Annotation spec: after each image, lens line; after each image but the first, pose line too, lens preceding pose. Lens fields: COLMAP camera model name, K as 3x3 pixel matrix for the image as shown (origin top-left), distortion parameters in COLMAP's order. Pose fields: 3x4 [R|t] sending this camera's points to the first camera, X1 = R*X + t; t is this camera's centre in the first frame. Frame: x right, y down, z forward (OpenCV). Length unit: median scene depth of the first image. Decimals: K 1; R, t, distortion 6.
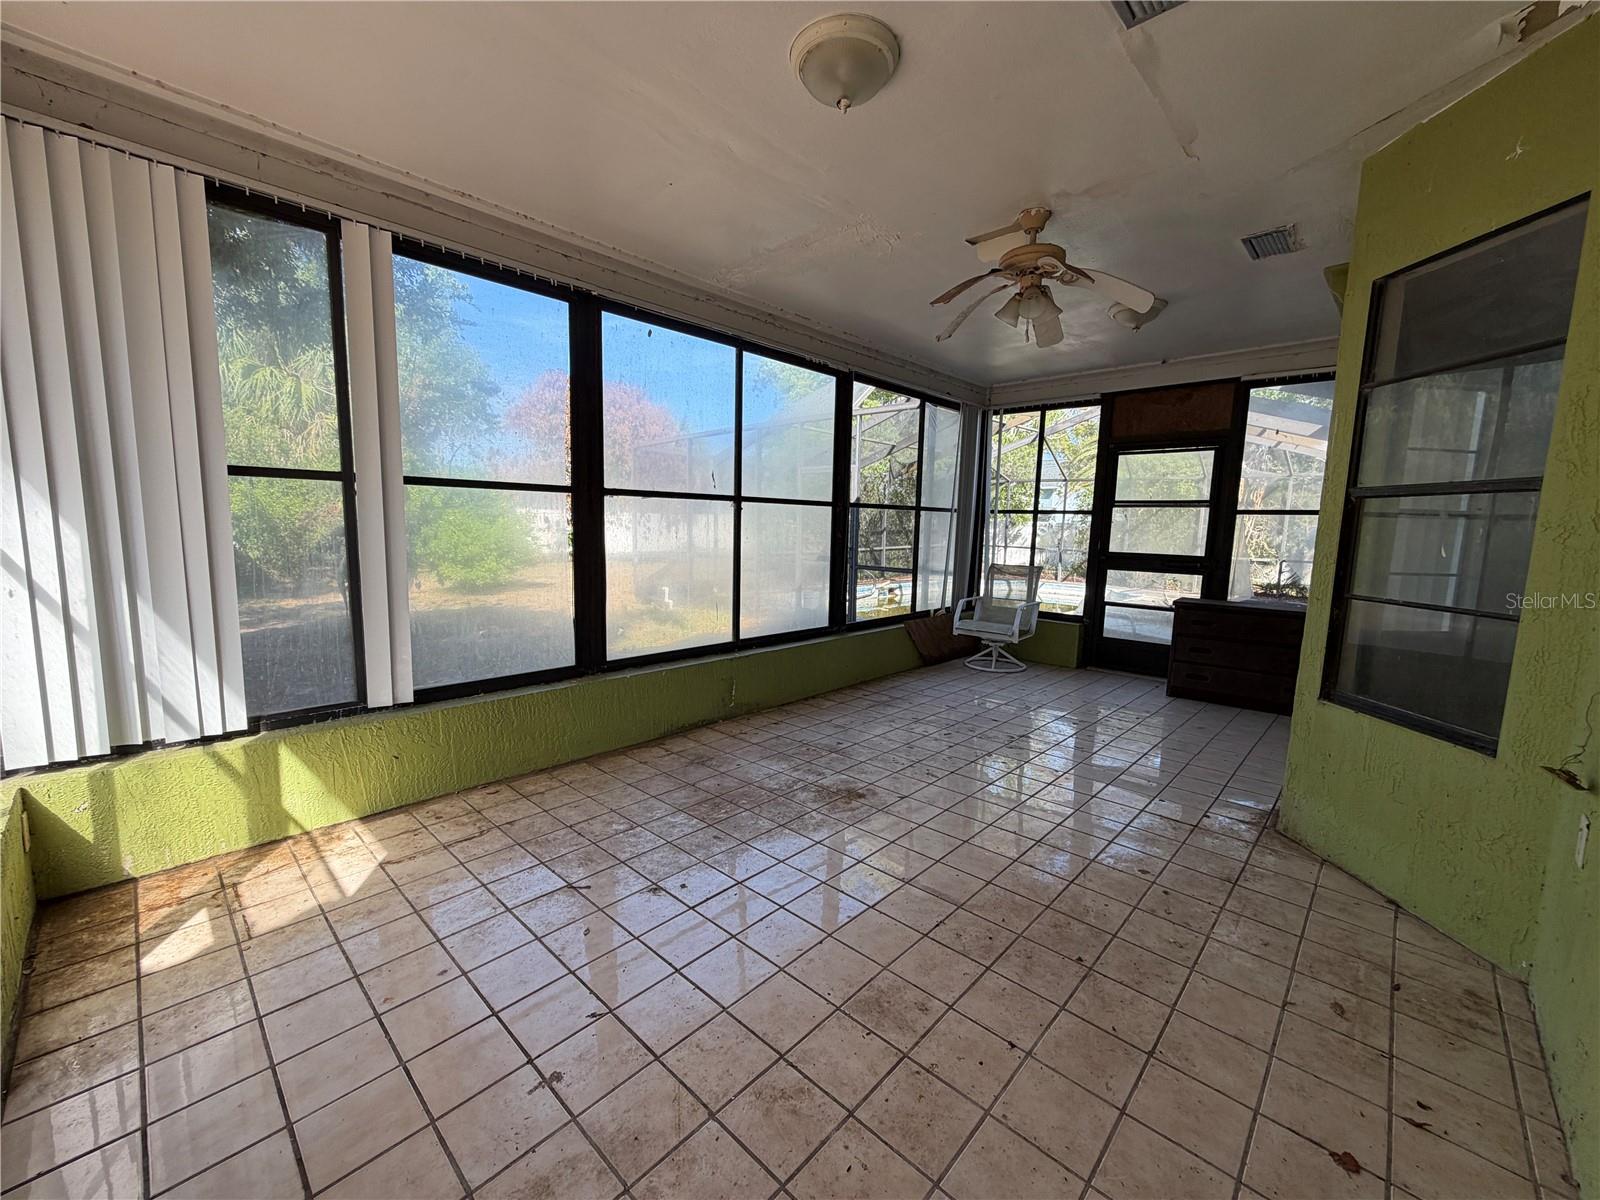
lens RADIAL K [[641.7, 0, 789.1], [0, 641.7, 598.3], [0, 0, 1]] dist [-0.011587, 0.001360]
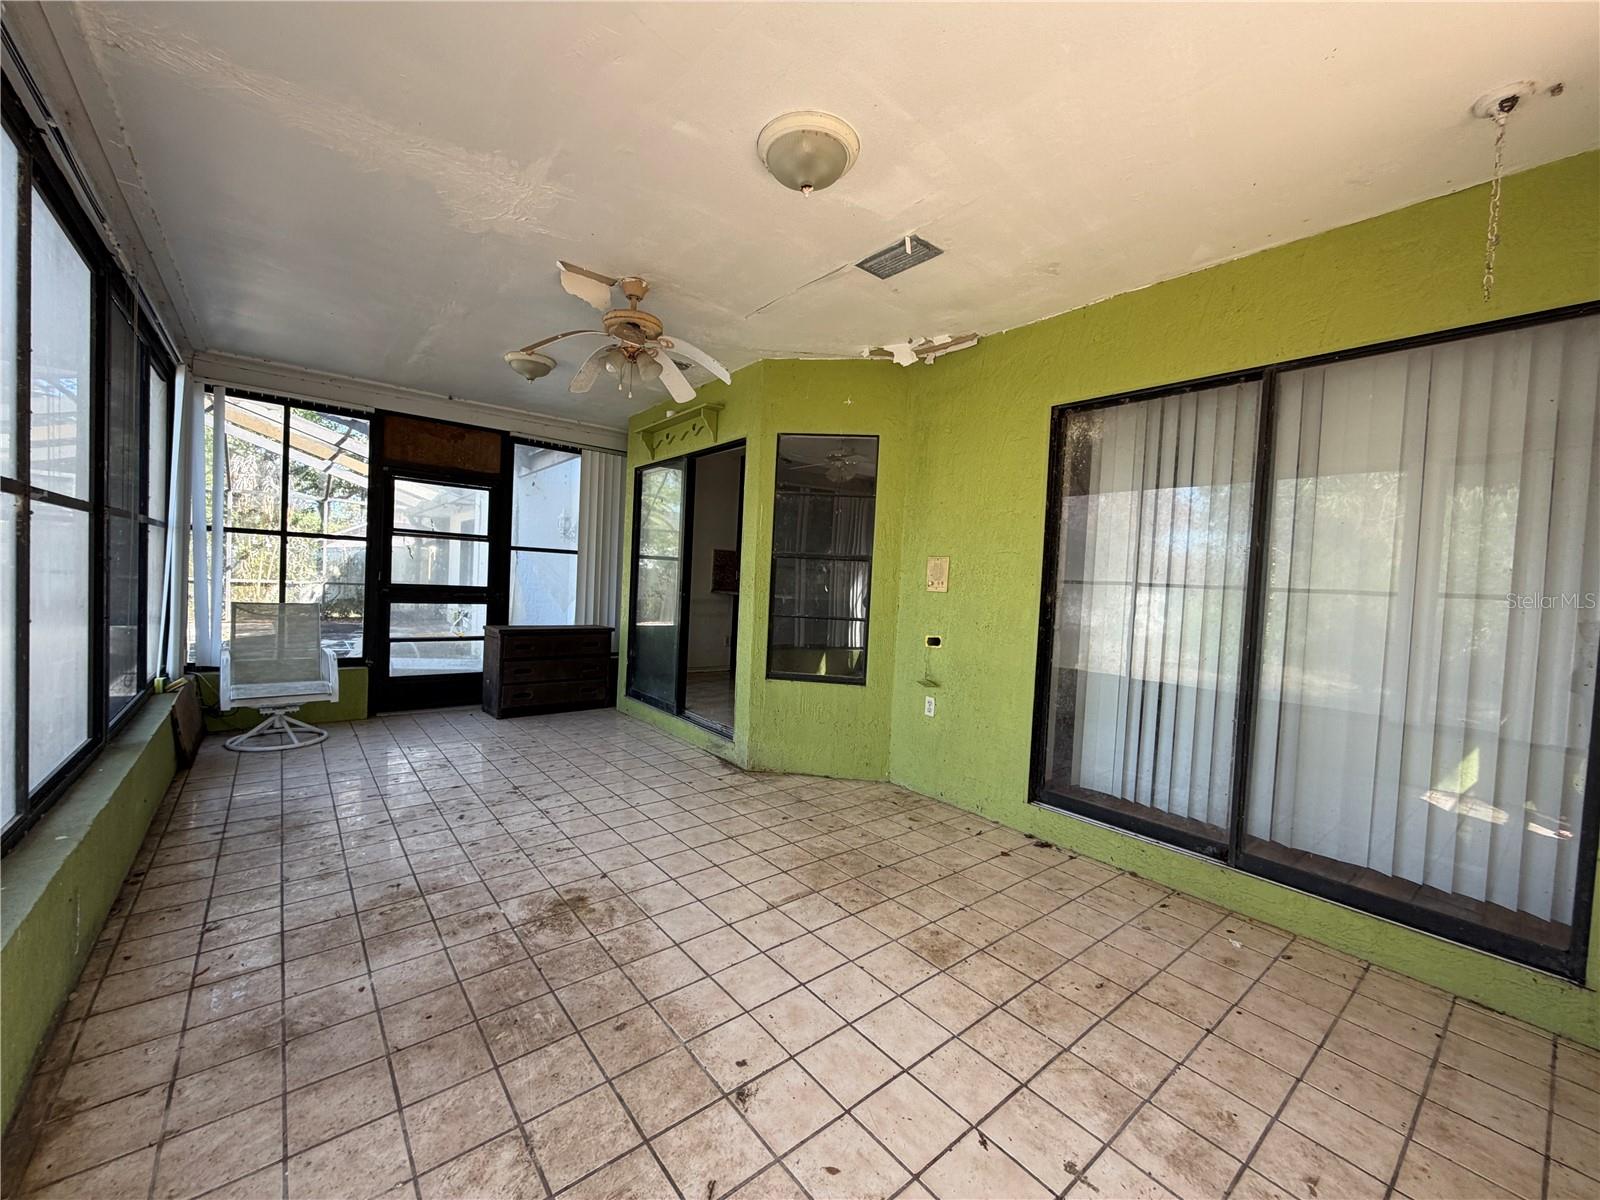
lens RADIAL K [[641.7, 0, 797.5], [0, 641.7, 602.8], [0, 0, 1]] dist [-0.011587, 0.001360]
pose [[0.113579, -0.050885, 0.992225, -0.557342], [0.070397, 0.996590, 0.043051, -0.072055], [-0.991032, 0.064960, 0.116774, 0.523664]]
